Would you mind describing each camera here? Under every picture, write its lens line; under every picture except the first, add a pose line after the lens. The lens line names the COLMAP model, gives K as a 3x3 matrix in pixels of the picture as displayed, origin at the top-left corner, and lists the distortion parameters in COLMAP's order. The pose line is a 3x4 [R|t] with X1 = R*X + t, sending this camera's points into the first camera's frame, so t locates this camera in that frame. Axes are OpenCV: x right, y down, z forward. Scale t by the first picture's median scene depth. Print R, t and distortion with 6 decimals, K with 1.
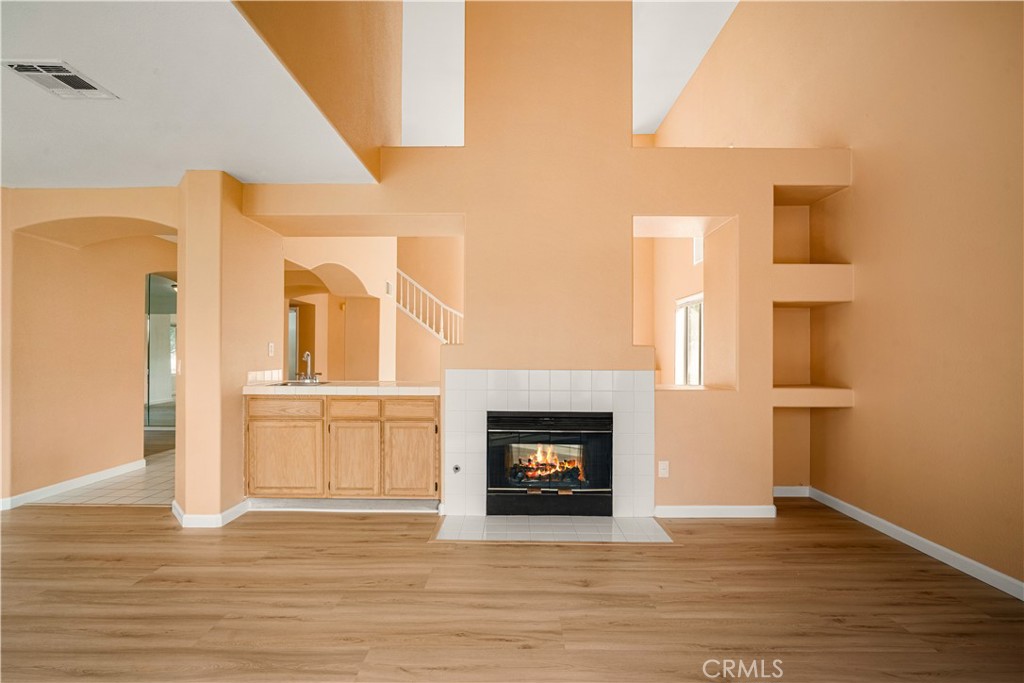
lens RADIAL K [[455.0, 0, 513.4], [0, 455.0, 338.4], [0, 0, 1]] dist [-0.013035, 0.000334]
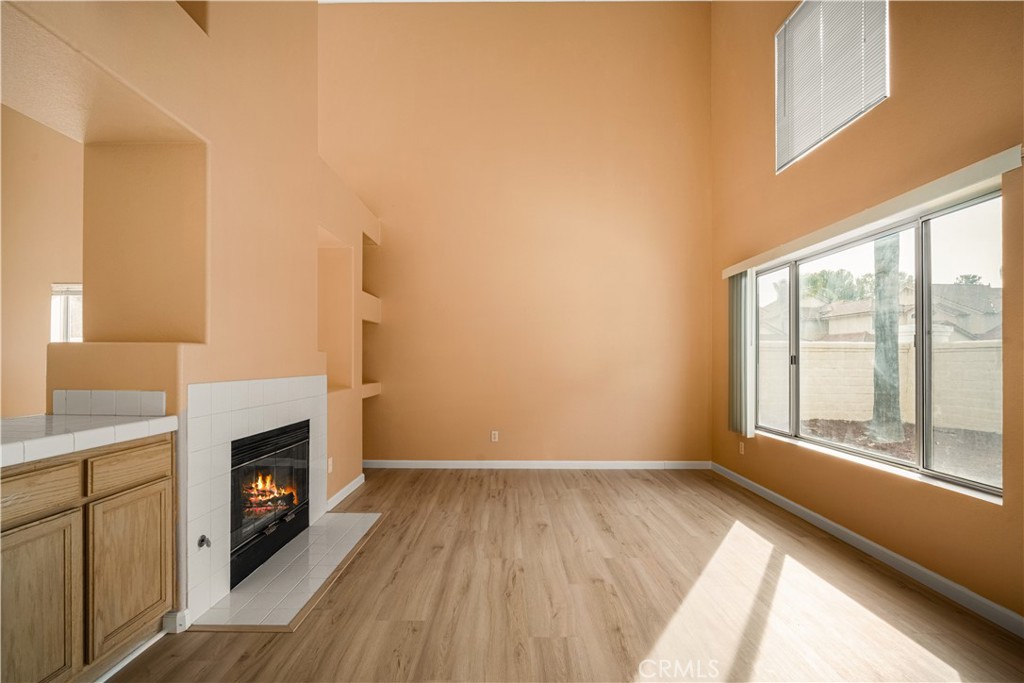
lens RADIAL K [[455.0, 0, 513.4], [0, 455.0, 338.4], [0, 0, 1]] dist [-0.013035, 0.000334]
pose [[-0.009265, 0.042317, 0.999061, -0.765924], [-0.030071, 0.998640, -0.042578, 0.019428], [-0.999505, -0.030437, -0.007980, 0.583486]]
